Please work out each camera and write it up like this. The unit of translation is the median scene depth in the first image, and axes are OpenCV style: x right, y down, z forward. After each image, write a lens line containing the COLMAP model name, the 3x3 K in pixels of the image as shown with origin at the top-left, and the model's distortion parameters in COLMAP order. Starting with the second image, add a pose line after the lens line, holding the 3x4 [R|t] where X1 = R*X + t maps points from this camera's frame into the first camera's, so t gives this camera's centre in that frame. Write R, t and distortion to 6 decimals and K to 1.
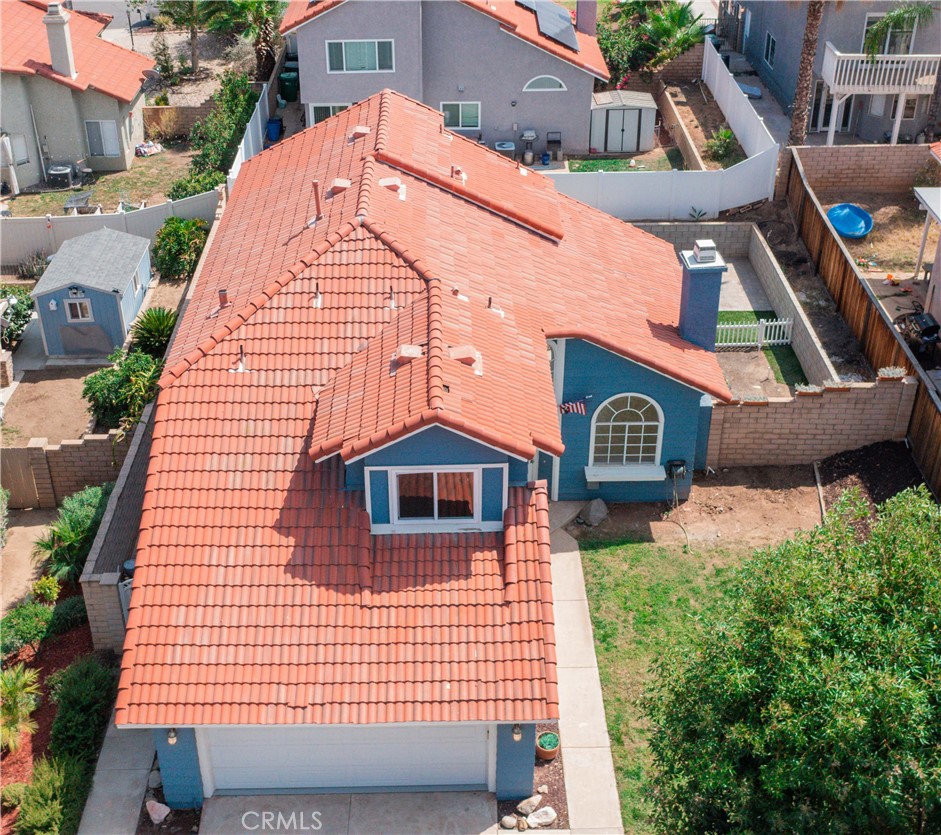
lens RADIAL K [[1196.8, 0, 462.3], [0, 1196.8, 345.3], [0, 0, 1]] dist [-0.012536, -0.000509]
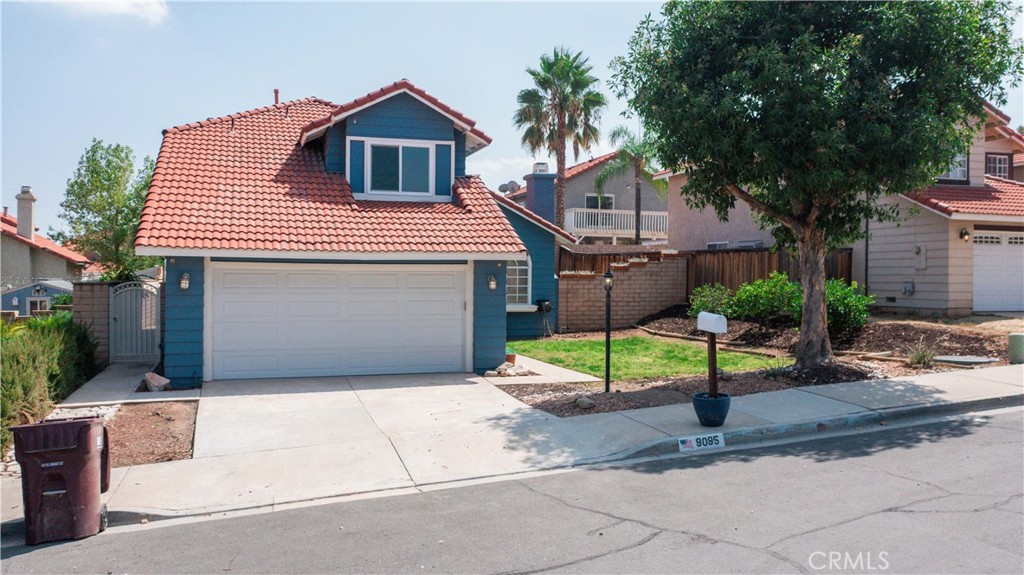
lens RADIAL K [[806.8, 0, 512.0], [0, 806.8, 287.5], [0, 0, 1]] dist [-0.016404, 0.007413]
pose [[0.957093, 0.003694, 0.289758, -0.157524], [0.135932, 0.877358, -0.460180, 0.650677], [-0.255921, 0.479823, 0.839211, 0.293957]]
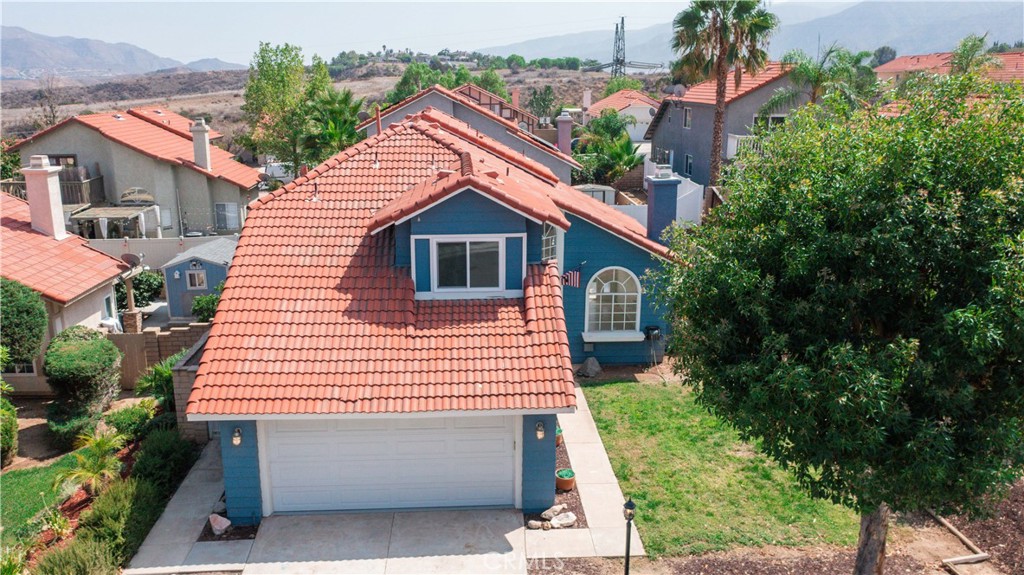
lens RADIAL K [[806.8, 0, 512.0], [0, 806.8, 287.5], [0, 0, 1]] dist [-0.016404, 0.007413]
pose [[0.999013, -0.005865, 0.044021, -0.013660], [0.017256, 0.964618, -0.263085, 0.364792], [-0.040920, 0.263585, 0.963768, 0.199417]]
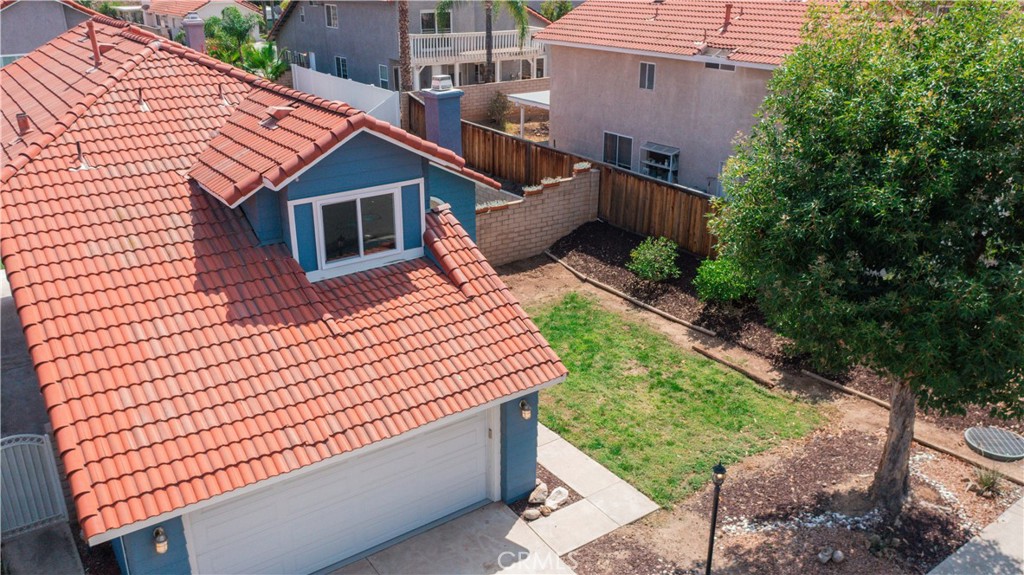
lens RADIAL K [[806.8, 0, 512.0], [0, 806.8, 287.5], [0, 0, 1]] dist [-0.016404, 0.007413]
pose [[0.825990, -0.205287, 0.524974, -0.271090], [0.277970, 0.958553, -0.062521, 0.245203], [-0.490381, 0.197569, 0.848819, 0.389125]]
